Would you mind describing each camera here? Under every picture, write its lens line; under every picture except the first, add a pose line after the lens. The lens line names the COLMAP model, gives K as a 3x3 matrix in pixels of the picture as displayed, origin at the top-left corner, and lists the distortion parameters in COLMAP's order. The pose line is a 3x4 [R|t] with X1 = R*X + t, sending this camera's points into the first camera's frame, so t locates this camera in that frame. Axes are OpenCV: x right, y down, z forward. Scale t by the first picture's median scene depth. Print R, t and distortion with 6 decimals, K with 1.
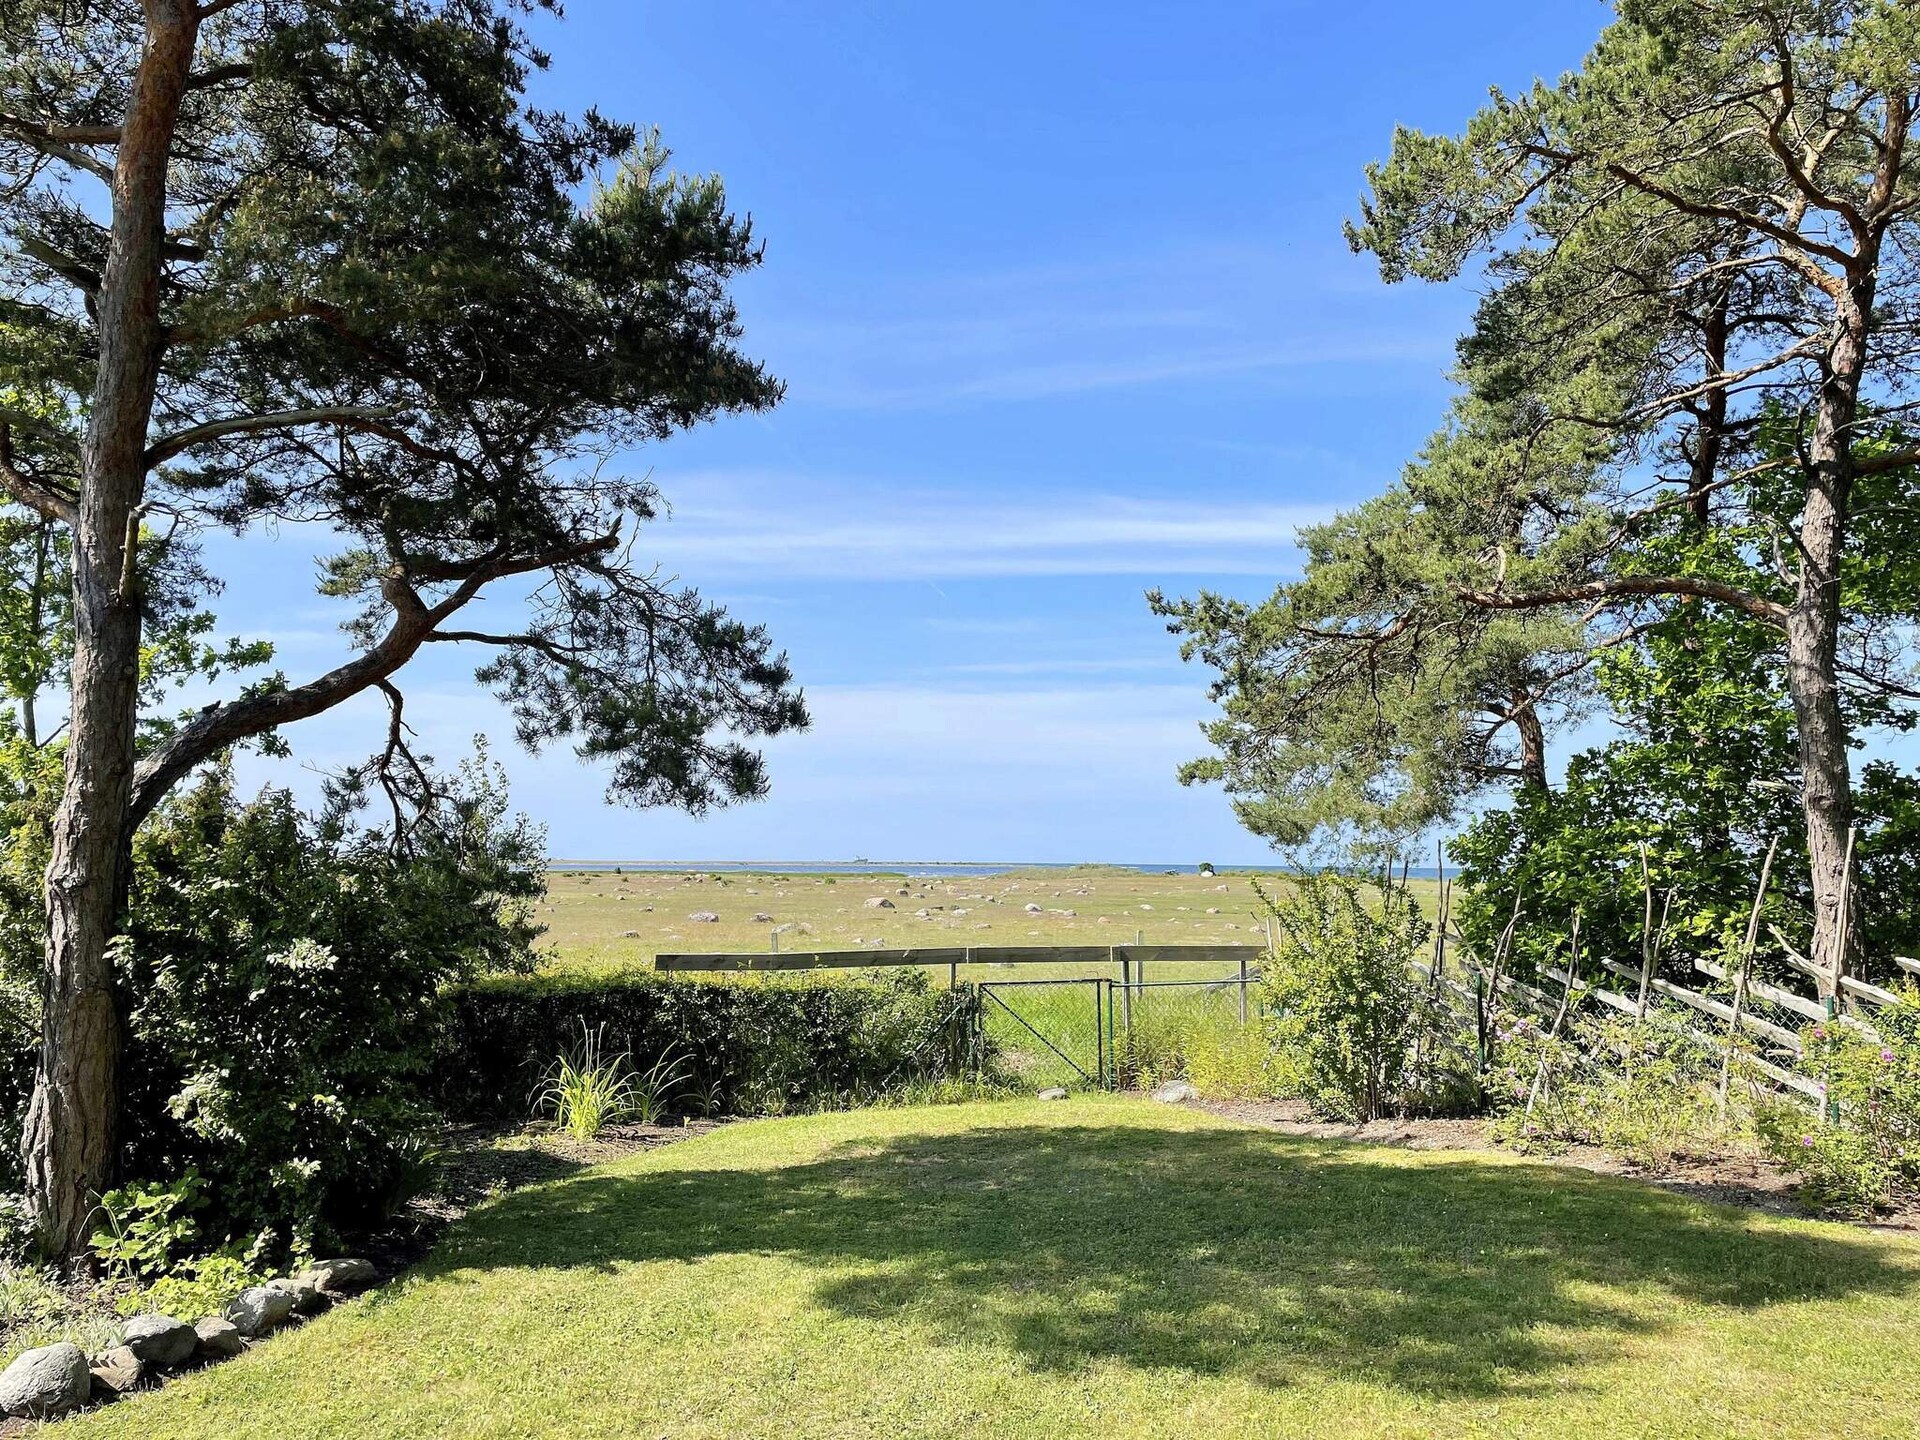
lens RADIAL K [[1460.7, 0, 960.0], [0, 1460.7, 720.0], [0, 0, 1]] dist [0.111316, -0.138213]
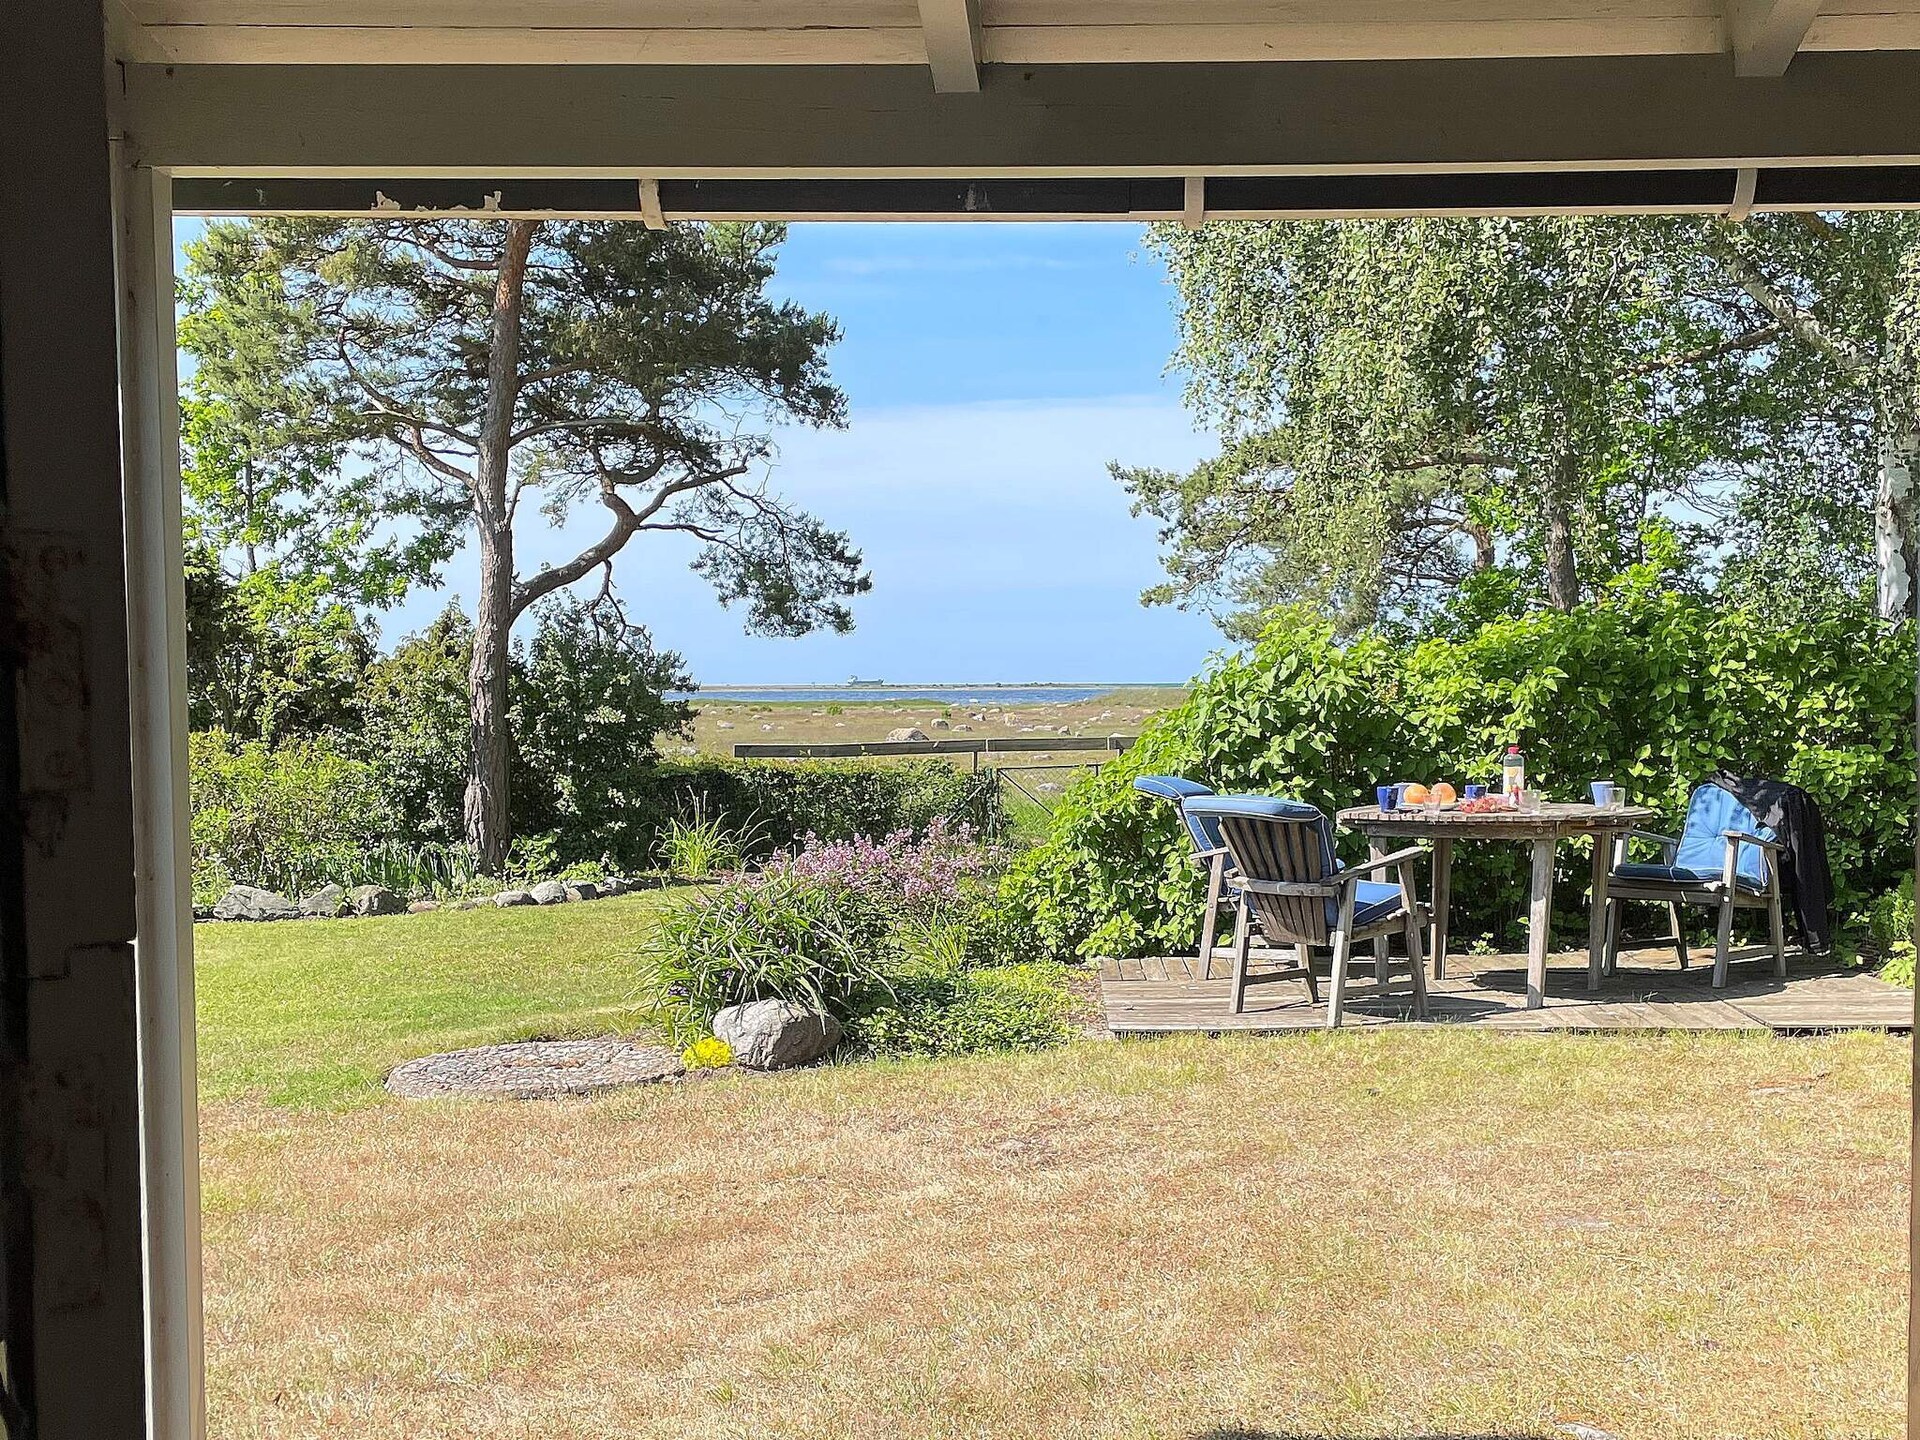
lens RADIAL K [[2420.1, 0, 1048.5], [0, 2420.1, 830.7], [0, 0, 1]] dist [0.132947, -0.025679]
pose [[0.999909, -0.013238, 0.002634, 0.079938], [0.012656, 0.987372, 0.157910, -0.135555], [-0.004691, -0.157862, 0.987450, -1.576836]]
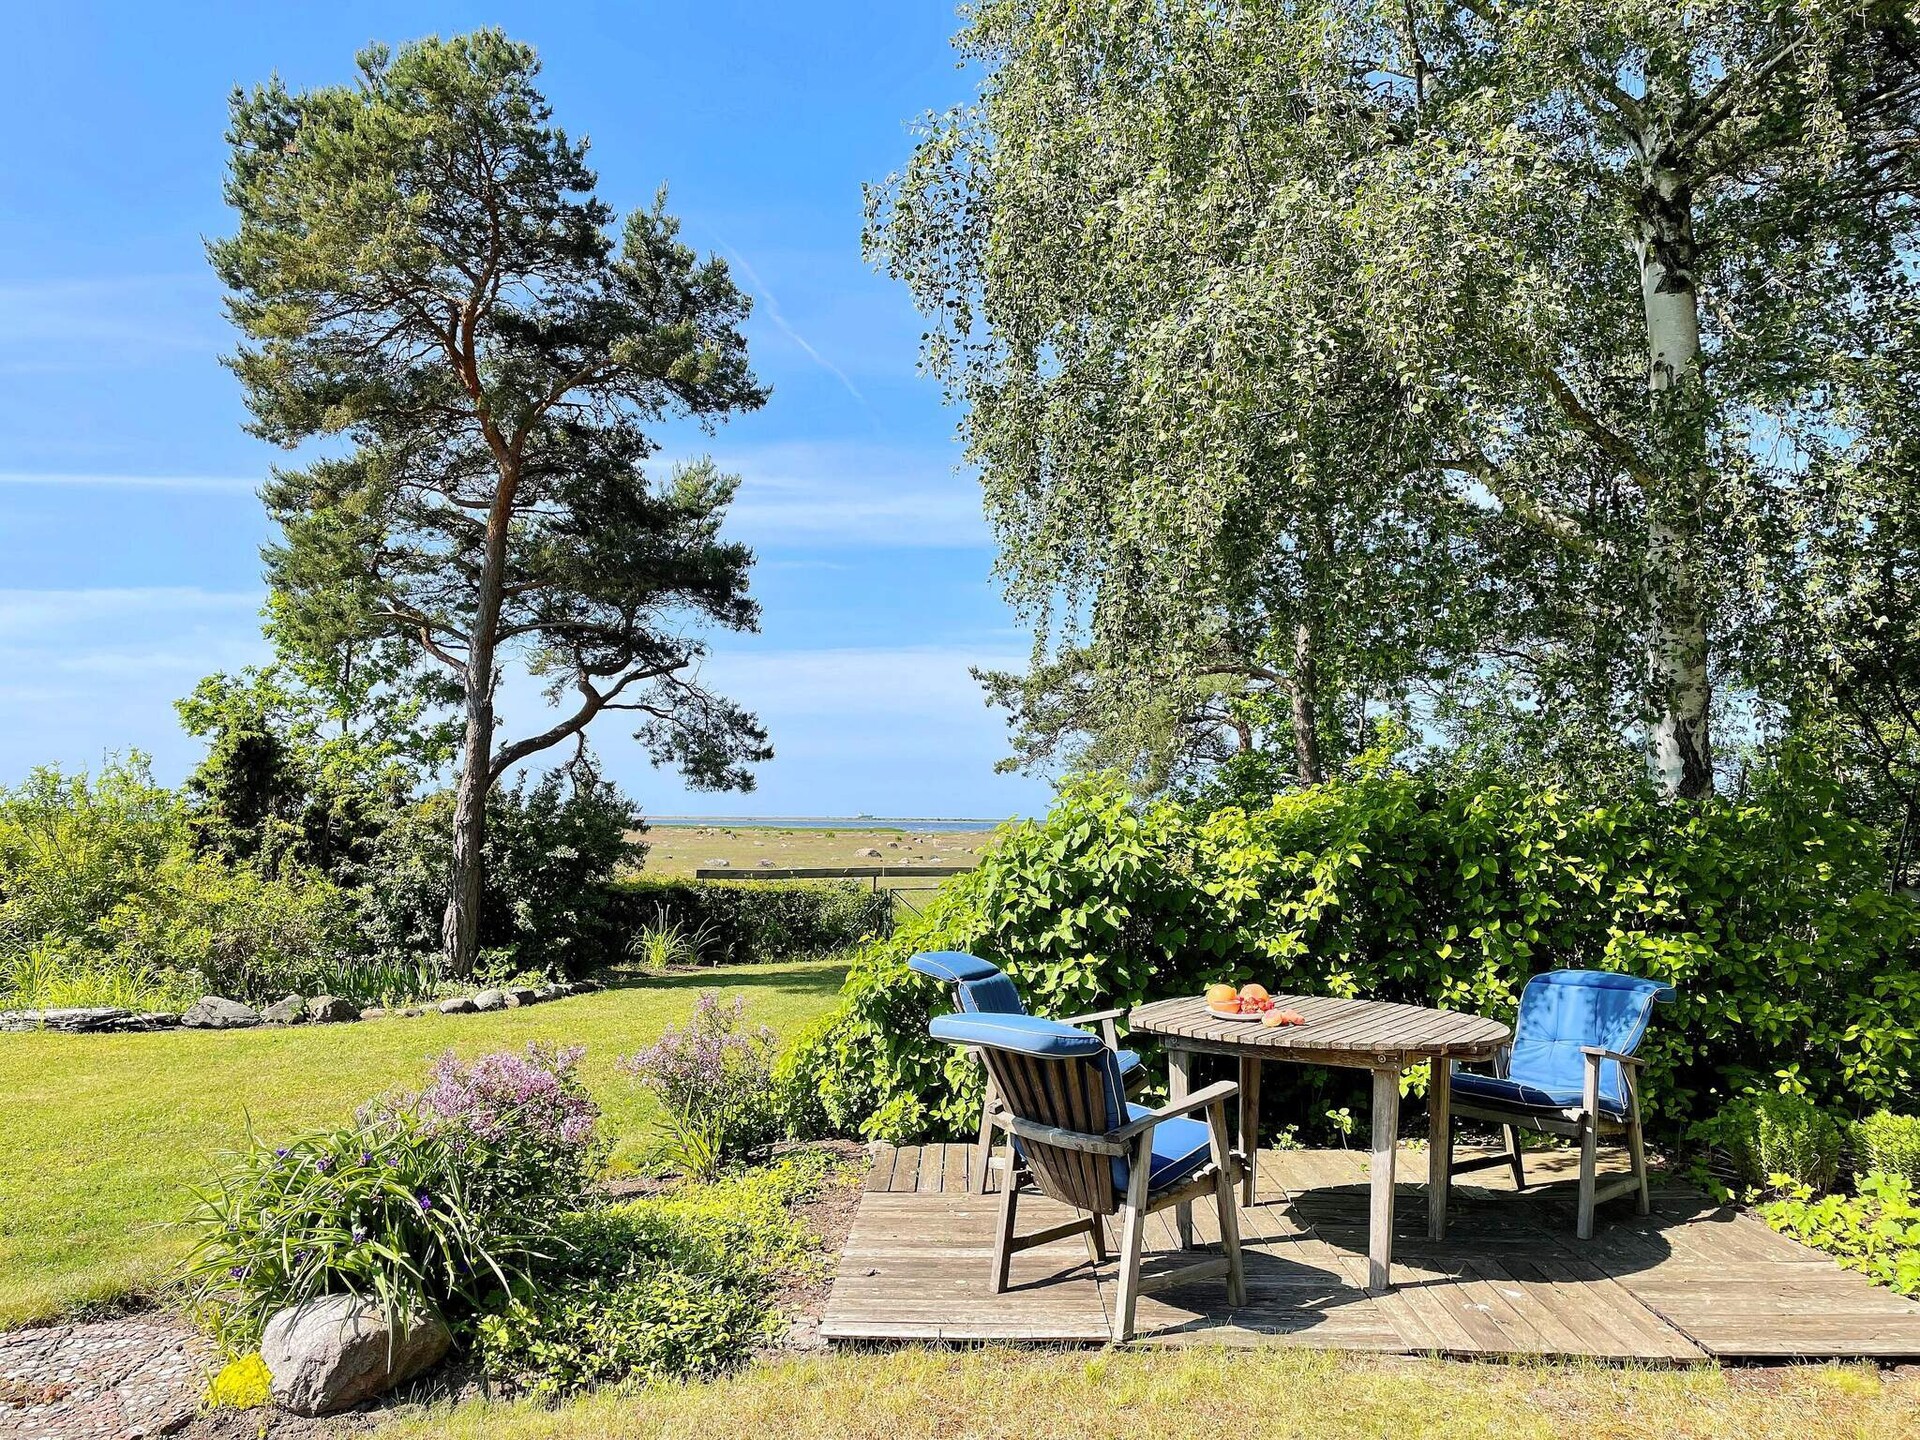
lens RADIAL K [[1436.4, 0, 950.7], [0, 1436.4, 704.8], [0, 0, 1]] dist [0.110149, -0.136193]
pose [[0.999930, 0.004842, -0.010773, 0.156814], [-0.004642, 0.999817, 0.018575, -0.094643], [0.010861, -0.018524, 0.999769, -0.998079]]
